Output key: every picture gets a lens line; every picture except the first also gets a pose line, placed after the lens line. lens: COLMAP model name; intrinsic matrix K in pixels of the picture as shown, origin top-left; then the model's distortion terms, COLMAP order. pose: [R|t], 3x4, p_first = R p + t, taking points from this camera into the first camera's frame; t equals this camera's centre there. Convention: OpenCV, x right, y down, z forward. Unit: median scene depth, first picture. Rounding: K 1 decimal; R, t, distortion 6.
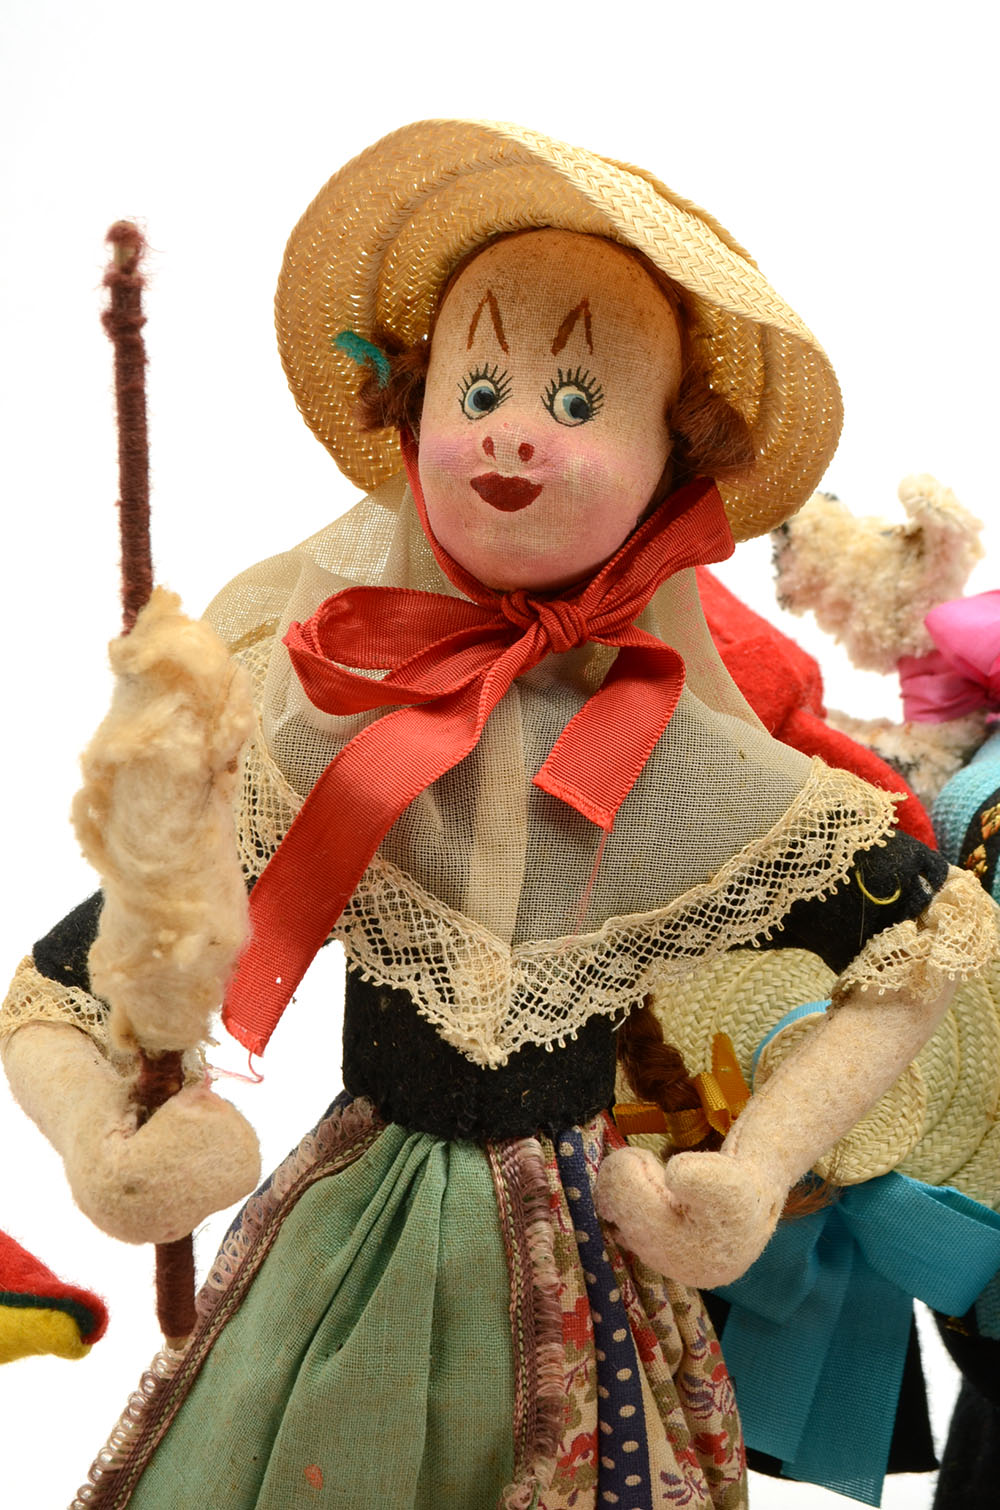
lens RADIAL K [[2415.8, 0, 500.0], [0, 2415.8, 755.0], [0, 0, 1]] dist [0.017779, -0.100678]
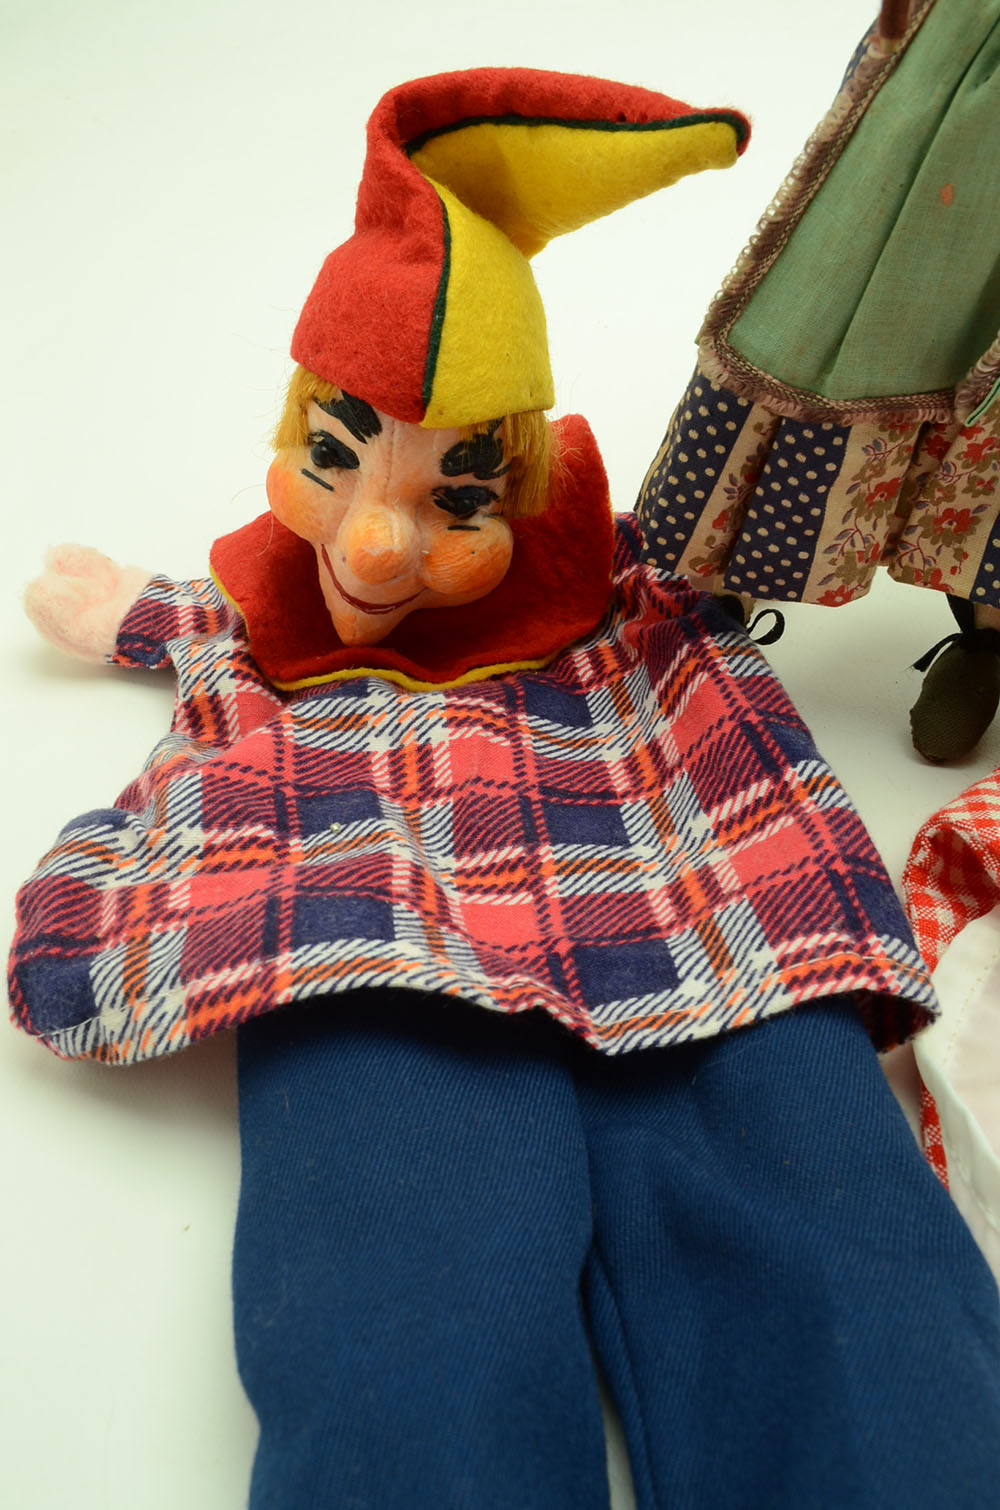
lens RADIAL K [[1415.5, 0, 500.0], [0, 1415.5, 755.0], [0, 0, 1]] dist [0.004205, 0.010260]
pose [[0.998030, 0.007469, -0.062295, -0.266837], [0.013780, 0.942555, 0.333768, 0.311020], [0.061210, -0.333969, 0.940595, 0.106761]]
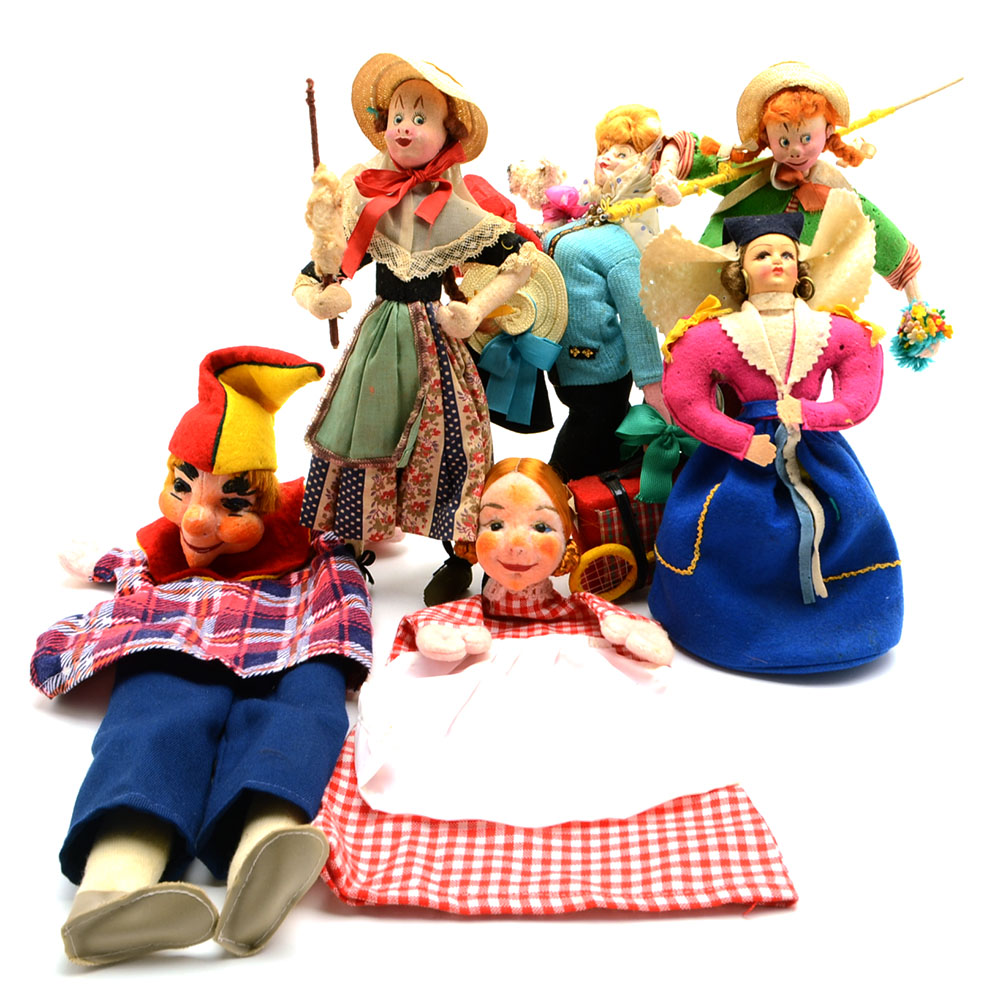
lens RADIAL K [[1246.4, 0, 533.0], [0, 1246.4, 502.8], [0, 0, 1]] dist [0.013100, 0.020514]
pose [[0.998695, -0.020215, -0.046903, 0.281979], [0.023519, 0.997199, 0.071001, 0.329417], [0.045336, -0.072011, 0.996373, -1.080272]]
